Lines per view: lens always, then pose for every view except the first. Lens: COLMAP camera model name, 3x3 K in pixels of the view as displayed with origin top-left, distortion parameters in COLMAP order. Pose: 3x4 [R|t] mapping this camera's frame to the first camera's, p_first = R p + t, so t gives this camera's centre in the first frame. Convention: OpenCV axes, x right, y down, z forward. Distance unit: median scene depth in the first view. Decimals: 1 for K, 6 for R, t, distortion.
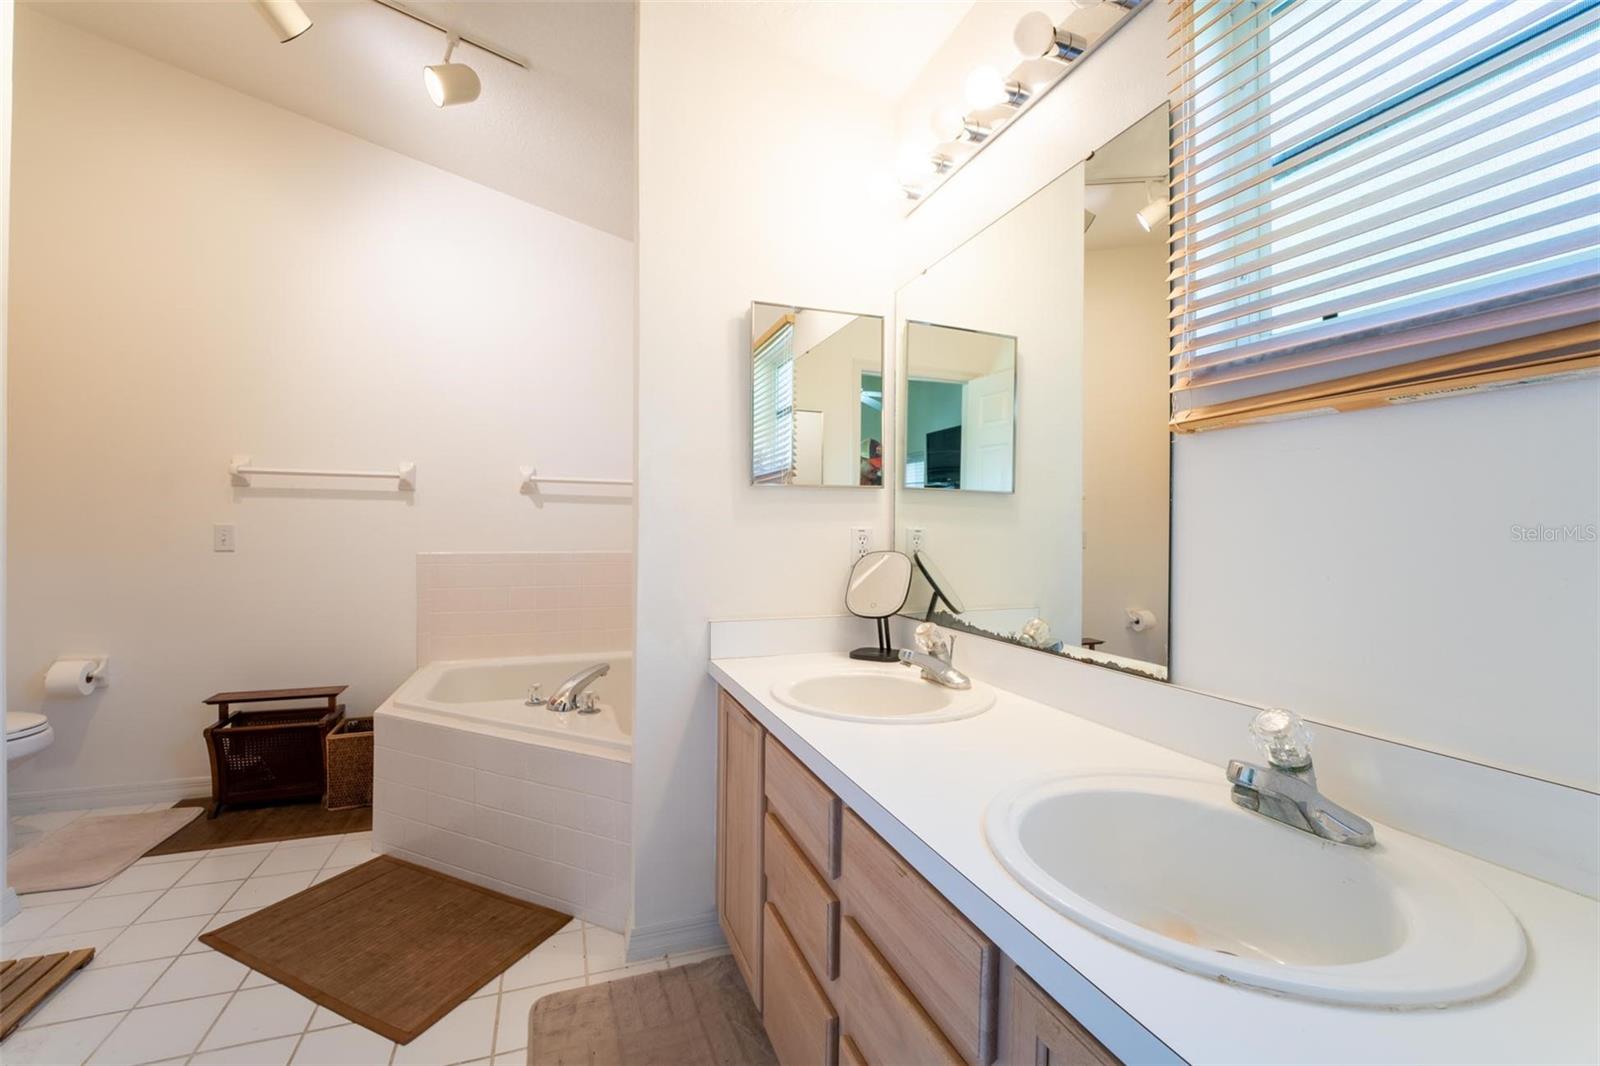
lens RADIAL K [[647.9, 0, 801.5], [0, 647.9, 537.2], [0, 0, 1]] dist [-0.013785, -0.000866]
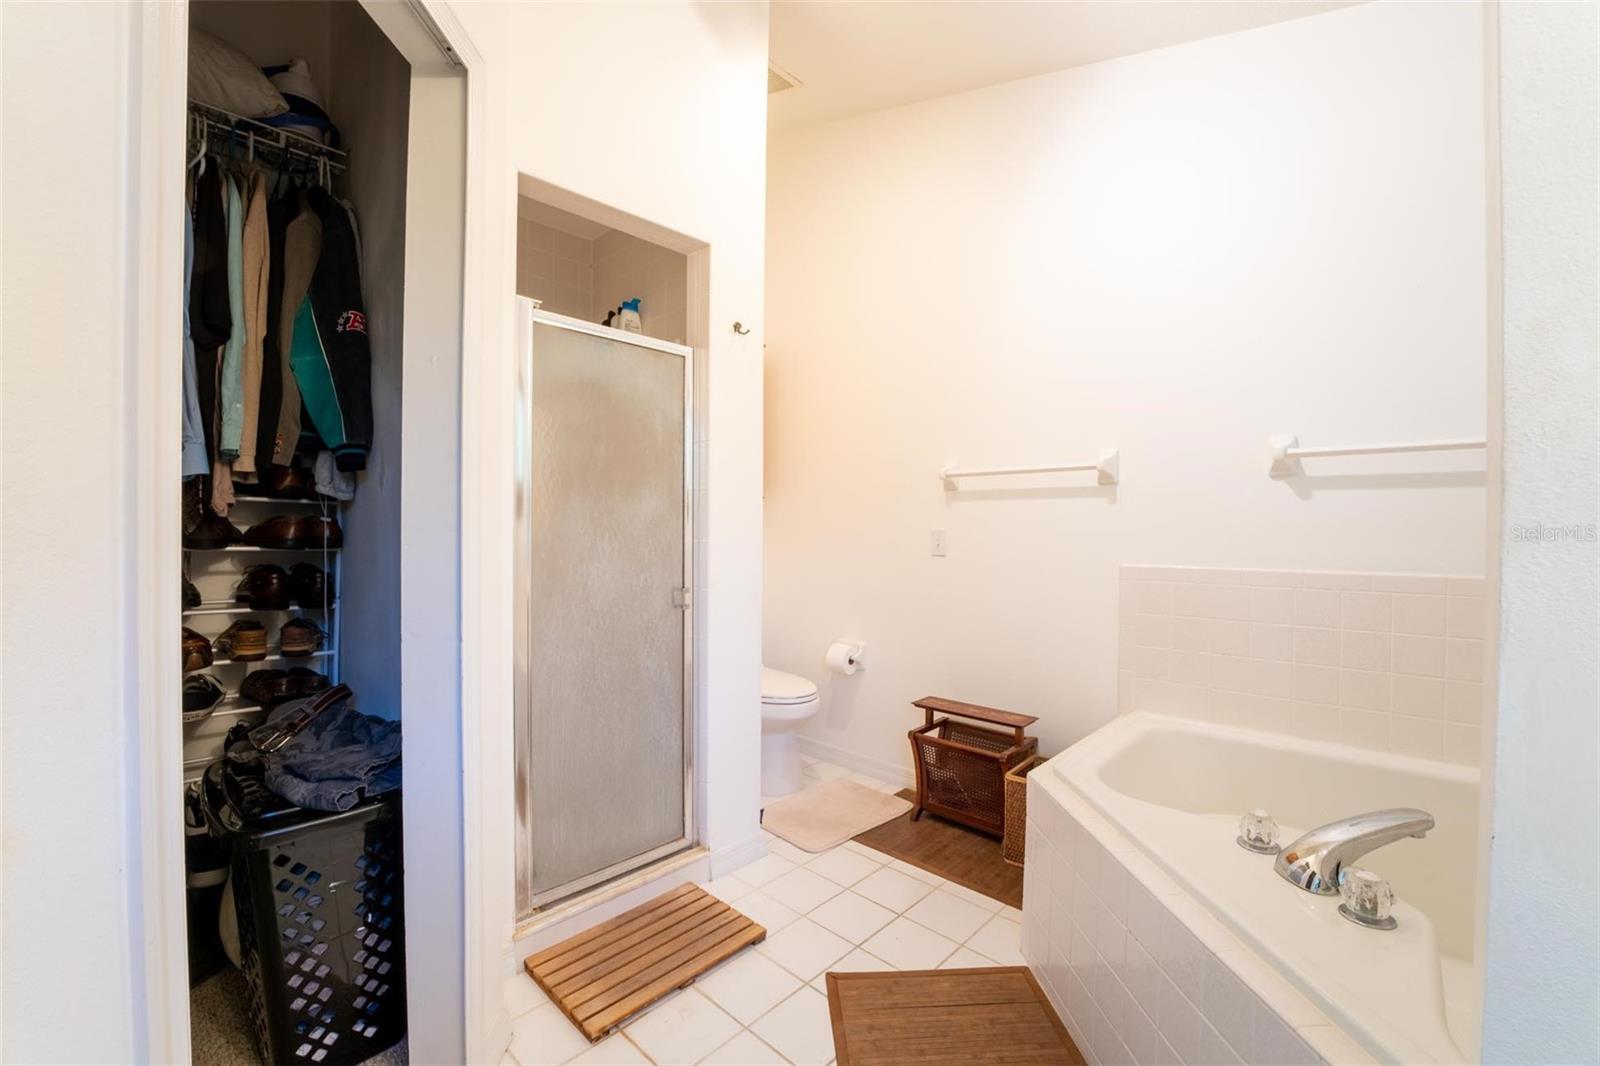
lens RADIAL K [[647.9, 0, 802.3], [0, 647.9, 535.8], [0, 0, 1]] dist [-0.013785, -0.000866]
pose [[0.427156, 0.007508, -0.904147, -0.075549], [-0.005549, 0.999968, 0.005682, -0.015086], [0.904161, 0.002590, 0.427184, 0.393583]]
